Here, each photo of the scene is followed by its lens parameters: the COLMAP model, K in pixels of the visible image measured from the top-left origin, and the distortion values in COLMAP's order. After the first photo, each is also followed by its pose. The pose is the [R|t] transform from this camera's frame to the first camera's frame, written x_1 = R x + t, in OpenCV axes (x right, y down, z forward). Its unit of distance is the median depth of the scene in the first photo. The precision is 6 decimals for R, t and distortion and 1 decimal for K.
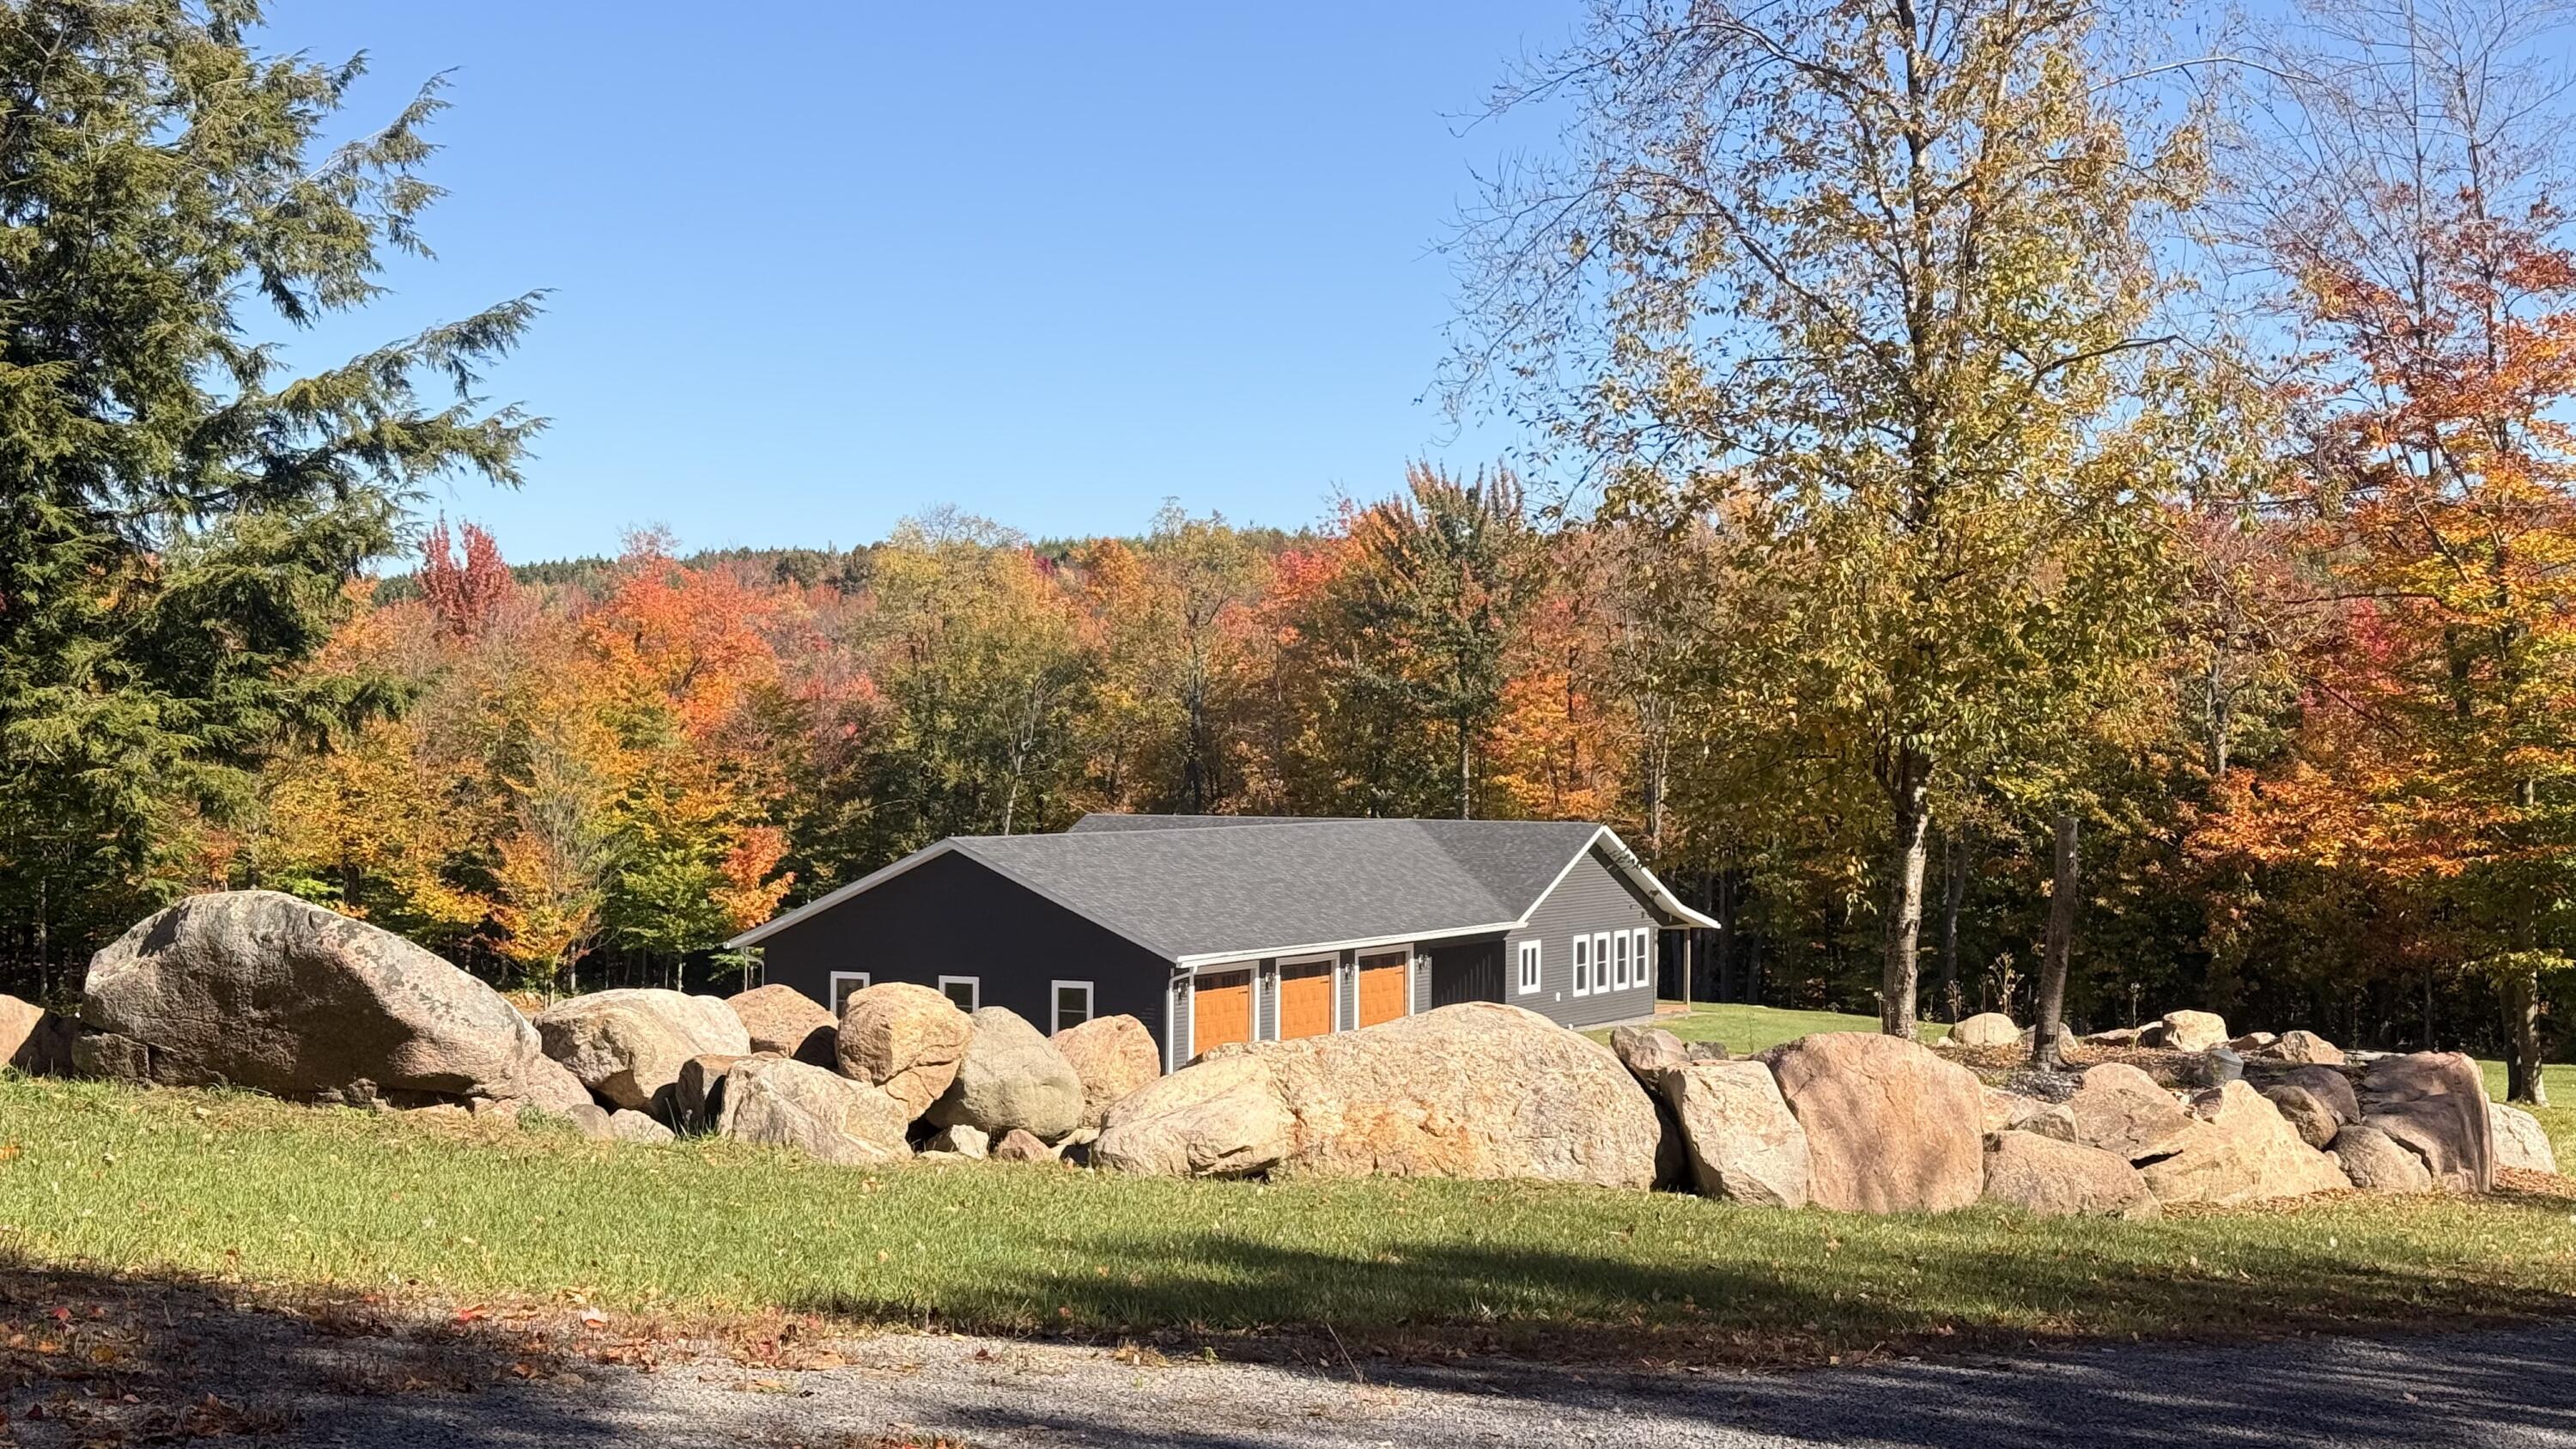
lens RADIAL K [[3665.9, 0, 1288.0], [0, 3665.9, 724.5], [0, 0, 1]] dist [0.177871, -0.149866]
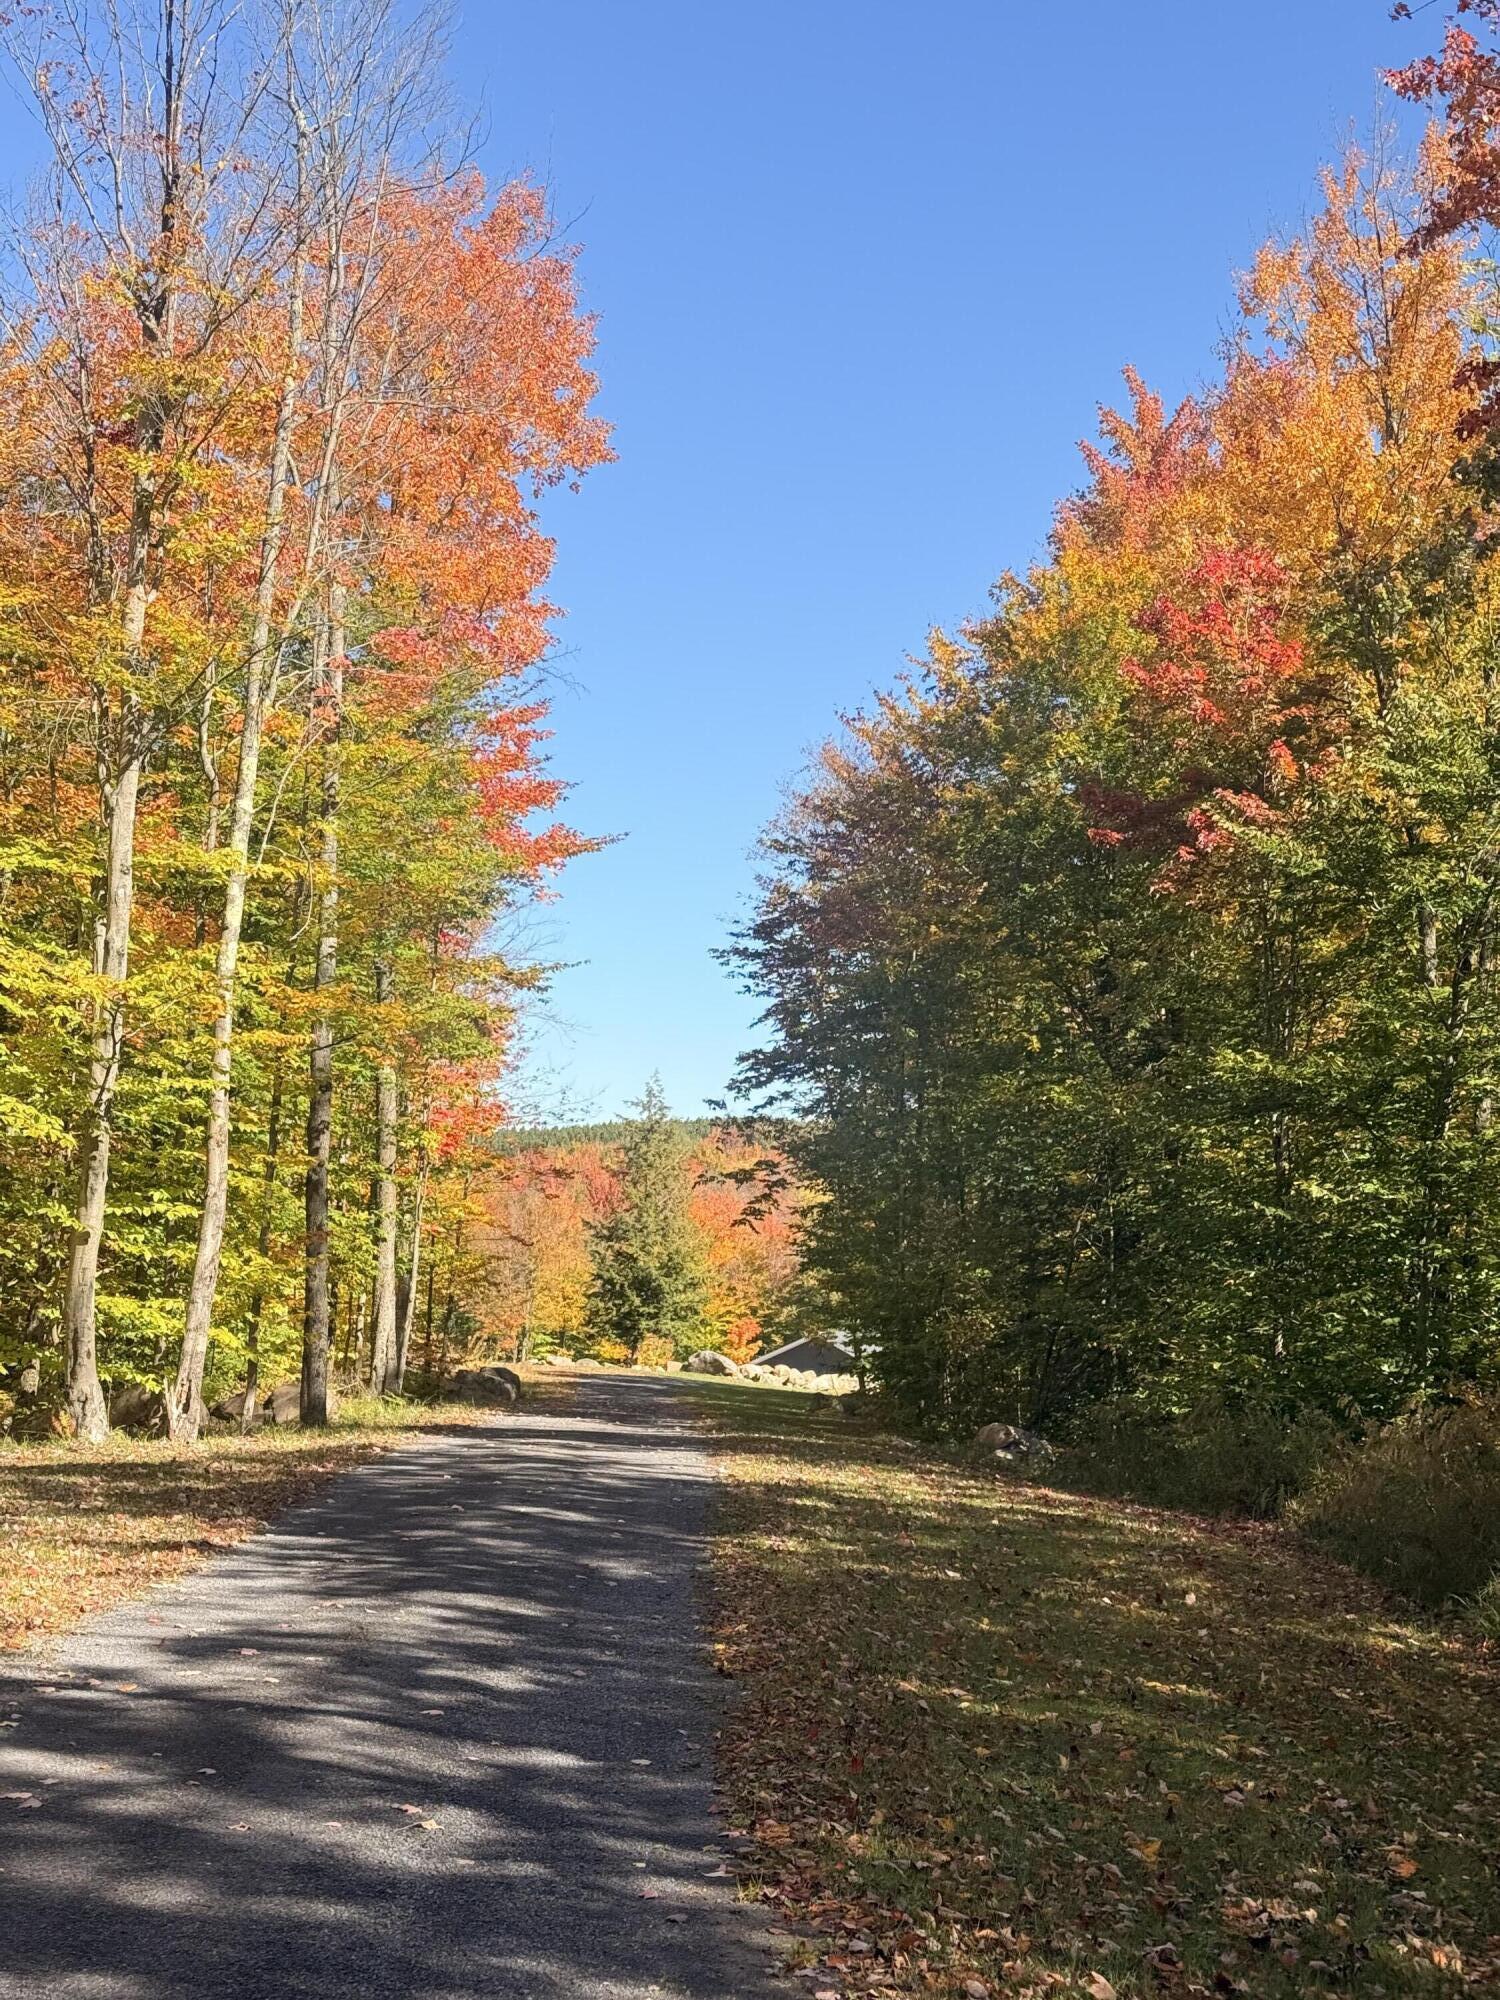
lens RADIAL K [[2797.7, 0, 750.0], [0, 2797.7, 1000.0], [0, 0, 1]] dist [0.000145, -0.006109]
pose [[0.990931, -0.011904, -0.133846, 0.085995], [0.001482, 0.996976, -0.077693, -0.032383], [0.134366, 0.076790, 0.987952, -0.675741]]
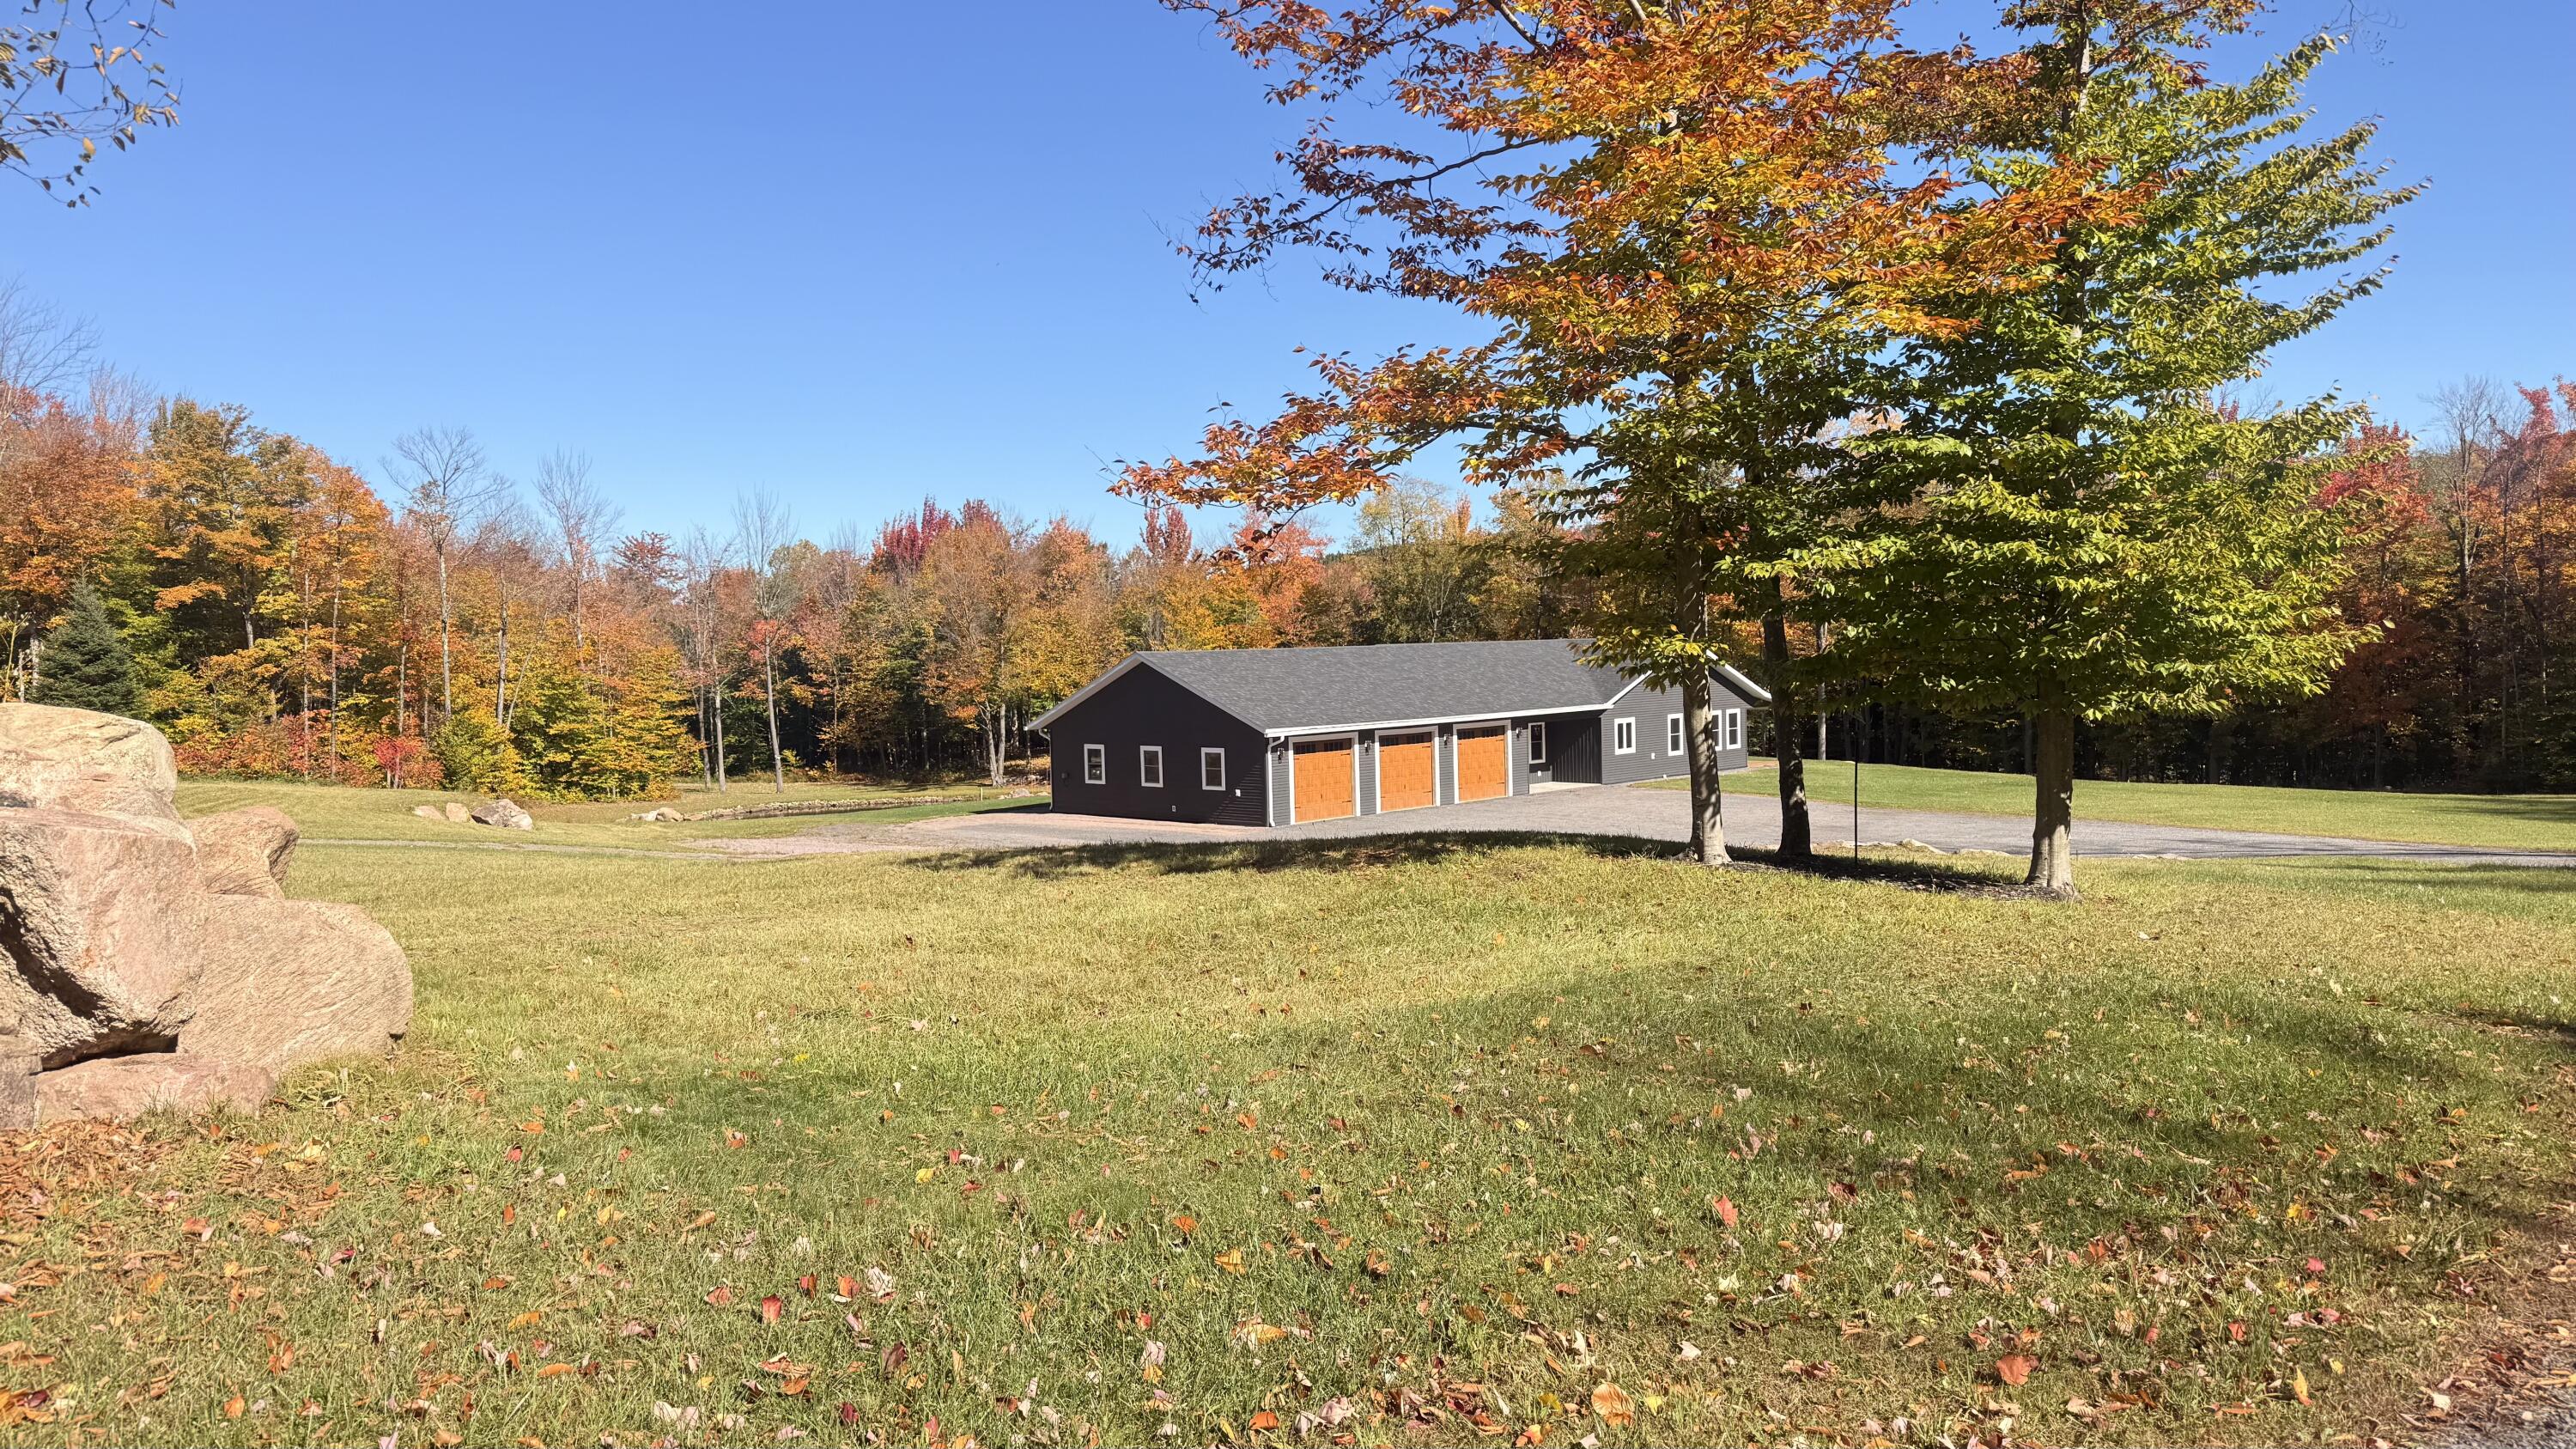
lens RADIAL K [[1825.9, 0, 1288.0], [0, 1825.9, 724.5], [0, 0, 1]] dist [0.035119, -0.005904]
pose [[0.960911, -0.018952, -0.276208, 0.097181], [0.032885, 0.998405, 0.045899, 0.017381], [0.274897, -0.053188, 0.960001, 0.196258]]
